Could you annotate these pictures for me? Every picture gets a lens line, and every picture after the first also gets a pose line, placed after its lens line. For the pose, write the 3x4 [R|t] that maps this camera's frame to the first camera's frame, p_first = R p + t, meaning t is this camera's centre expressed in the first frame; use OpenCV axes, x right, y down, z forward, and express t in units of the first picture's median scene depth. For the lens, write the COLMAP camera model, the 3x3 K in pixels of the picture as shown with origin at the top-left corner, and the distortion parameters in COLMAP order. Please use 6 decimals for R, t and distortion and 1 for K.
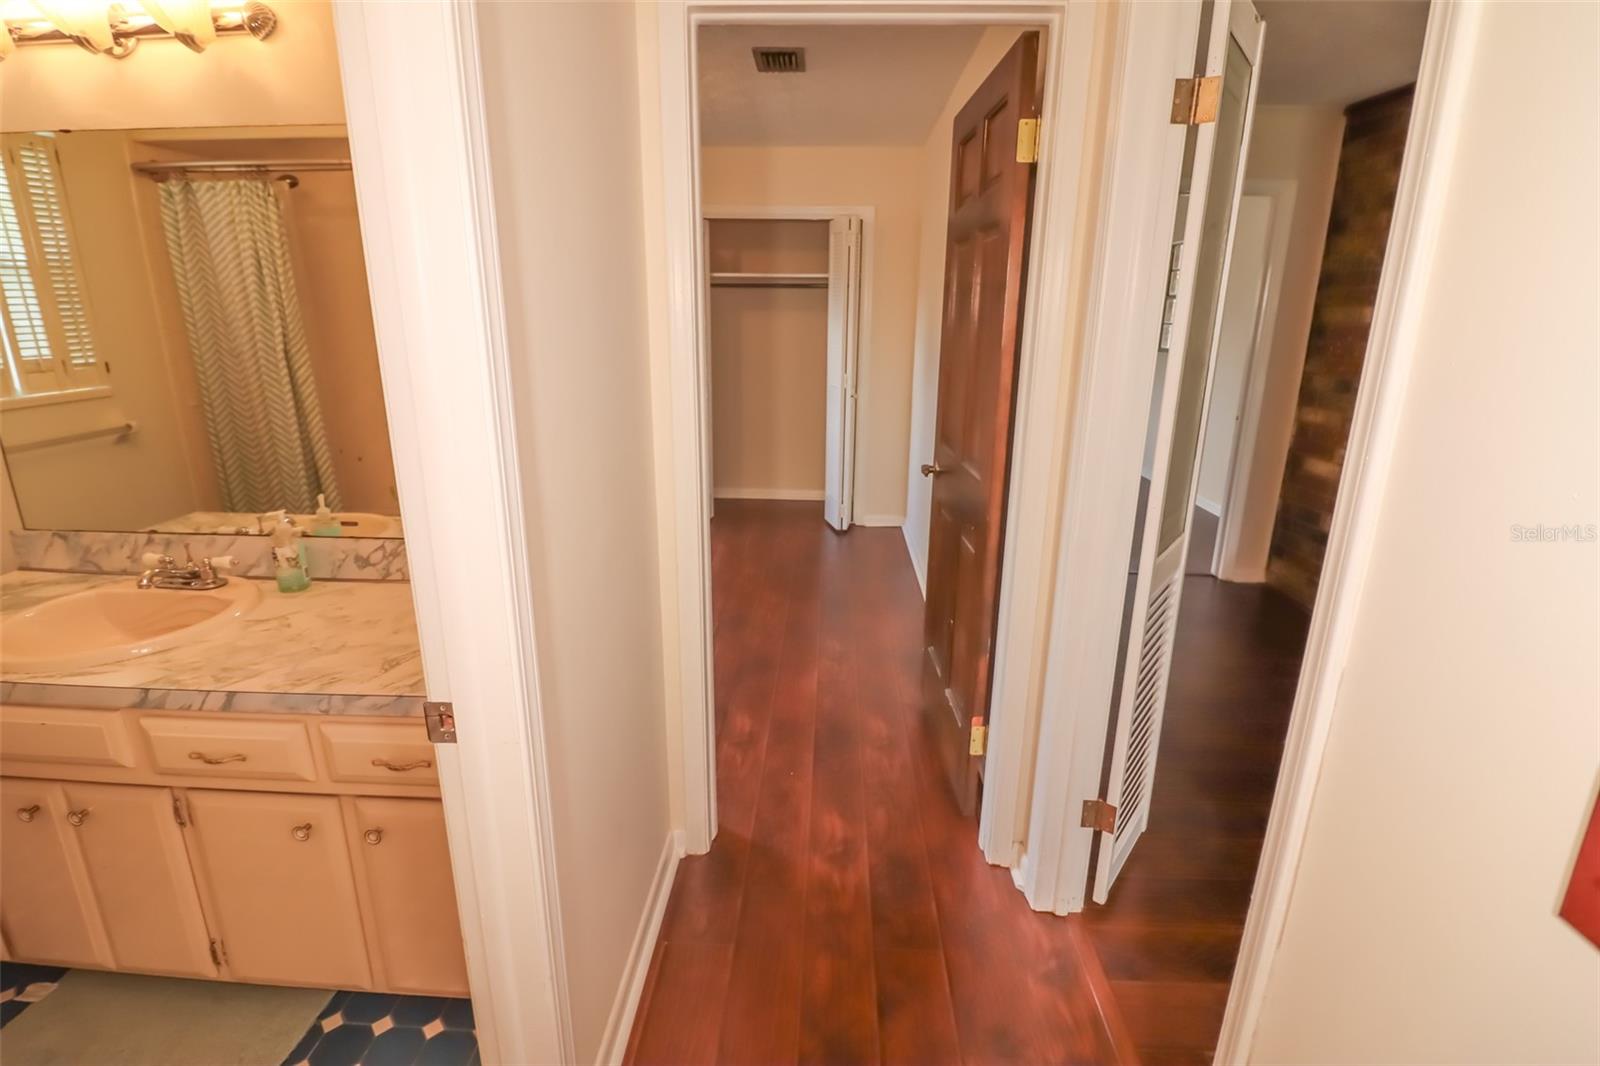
lens RADIAL K [[738.8, 0, 799.9], [0, 738.8, 519.4], [0, 0, 1]] dist [-0.008558, -0.000646]
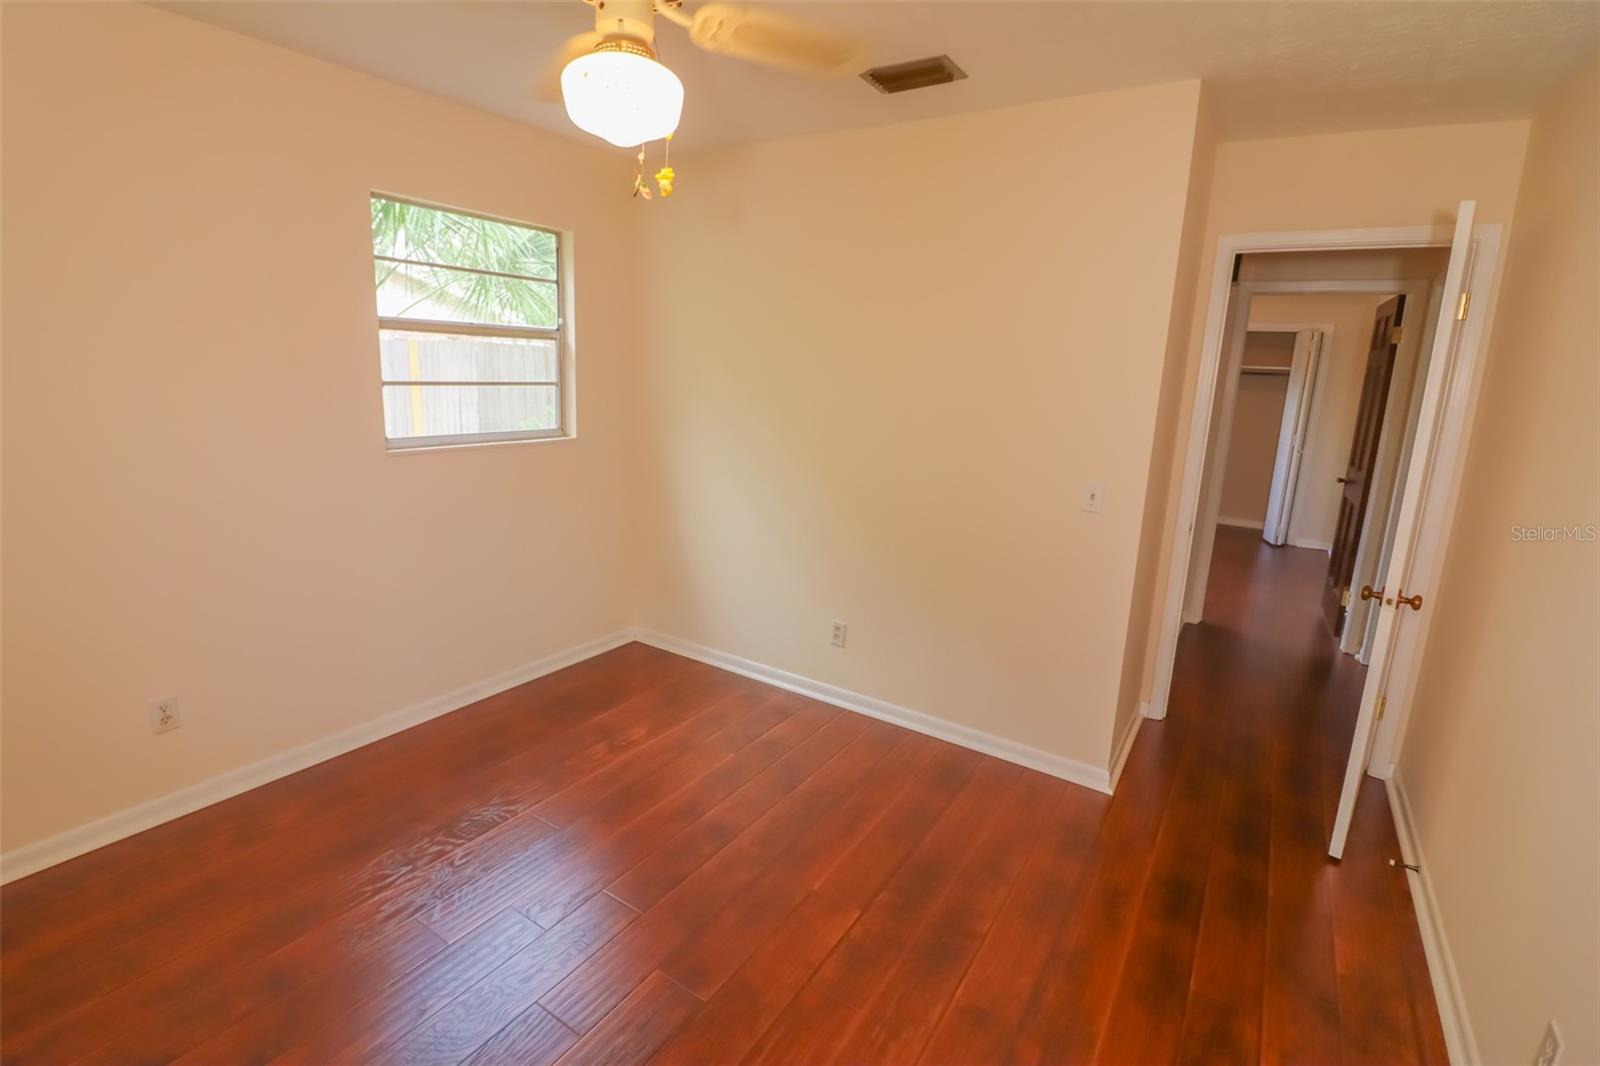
lens RADIAL K [[738.8, 0, 799.9], [0, 738.8, 519.4], [0, 0, 1]] dist [-0.008558, -0.000646]
pose [[0.858593, 0.127951, -0.496433, -0.034169], [-0.173937, 0.983620, -0.047311, 0.199097], [0.482248, 0.126969, 0.866785, -0.690701]]
